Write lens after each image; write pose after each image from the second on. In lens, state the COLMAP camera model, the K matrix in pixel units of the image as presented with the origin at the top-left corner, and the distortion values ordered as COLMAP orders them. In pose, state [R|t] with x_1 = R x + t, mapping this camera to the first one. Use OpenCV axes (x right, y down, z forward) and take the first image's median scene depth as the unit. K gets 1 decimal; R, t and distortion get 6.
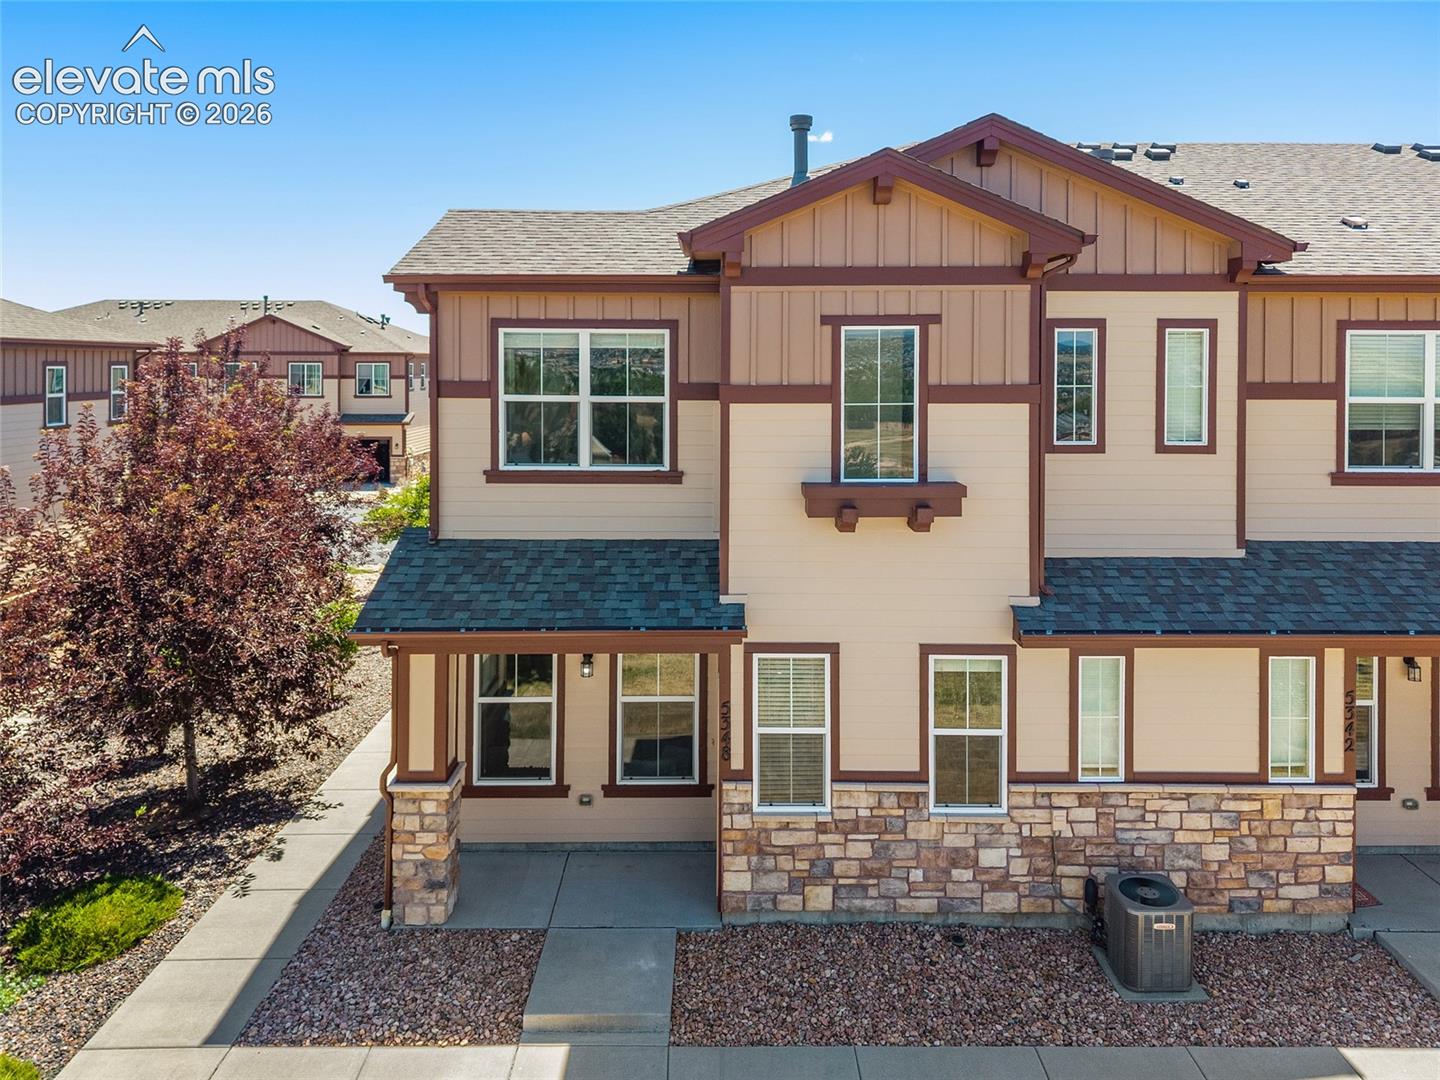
lens RADIAL K [[1009.7, 0, 718.1], [0, 1009.7, 362.7], [0, 0, 1]] dist [-0.001208, -0.006071]
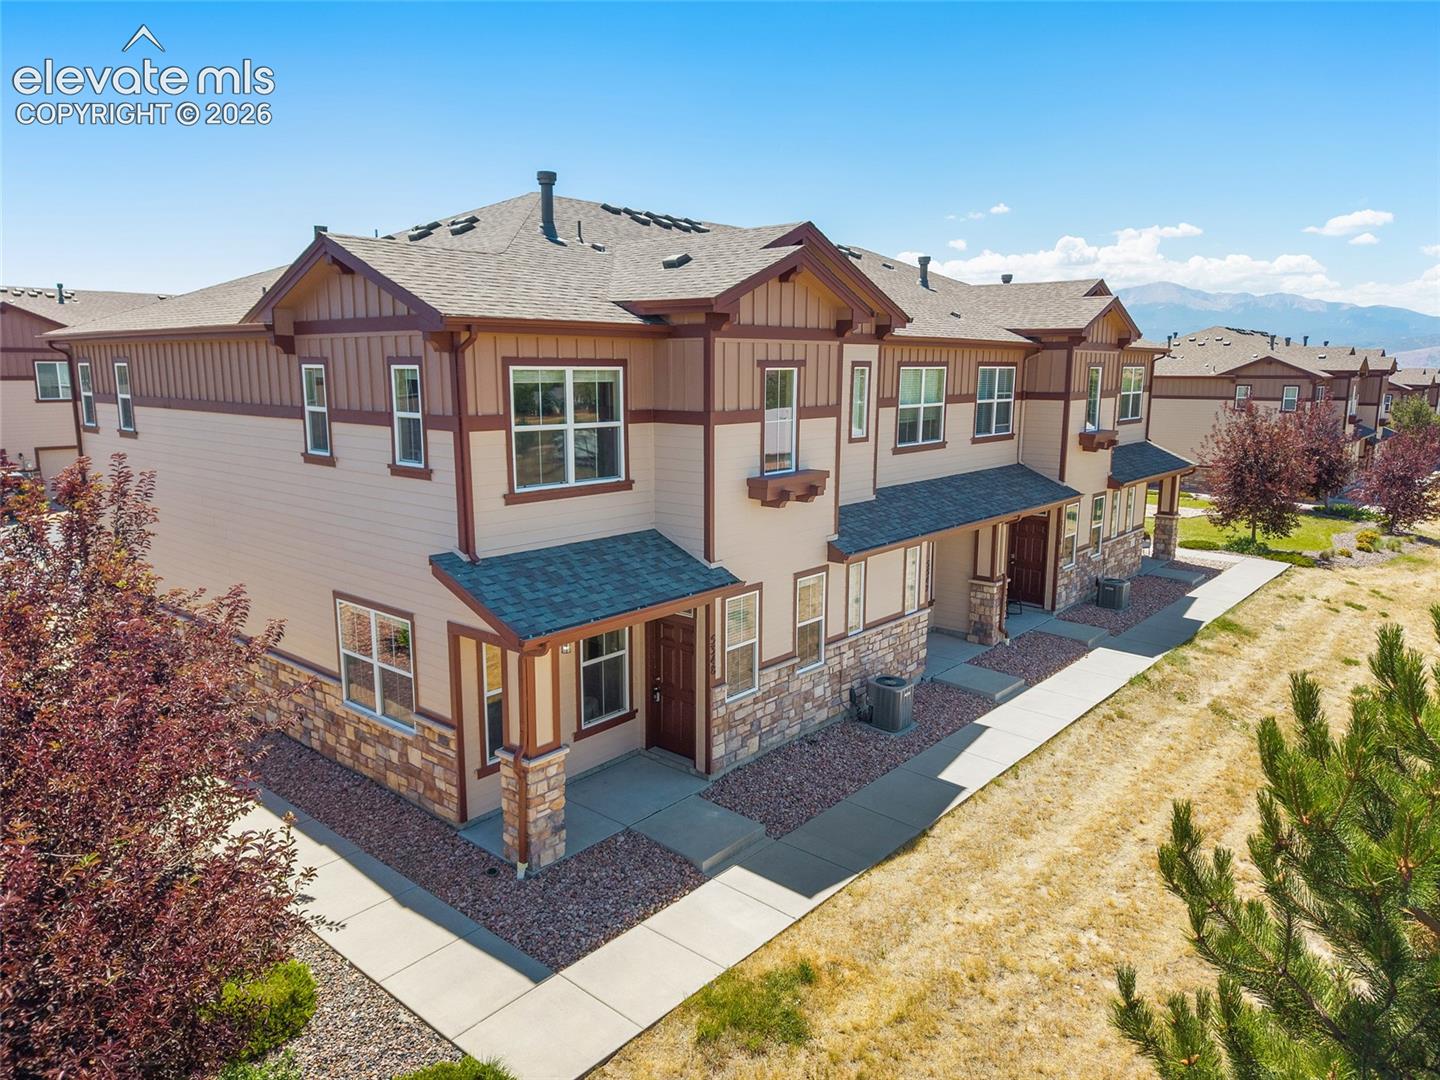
lens RADIAL K [[958.4, 0, 720.0], [0, 958.4, 540.0], [0, 0, 1]] dist [0.014291, -0.001516]
pose [[0.645355, -0.136203, 0.751642, -0.987256], [-0.005743, 0.983083, 0.183073, -0.044951], [-0.763862, -0.122464, 0.633655, 0.148708]]
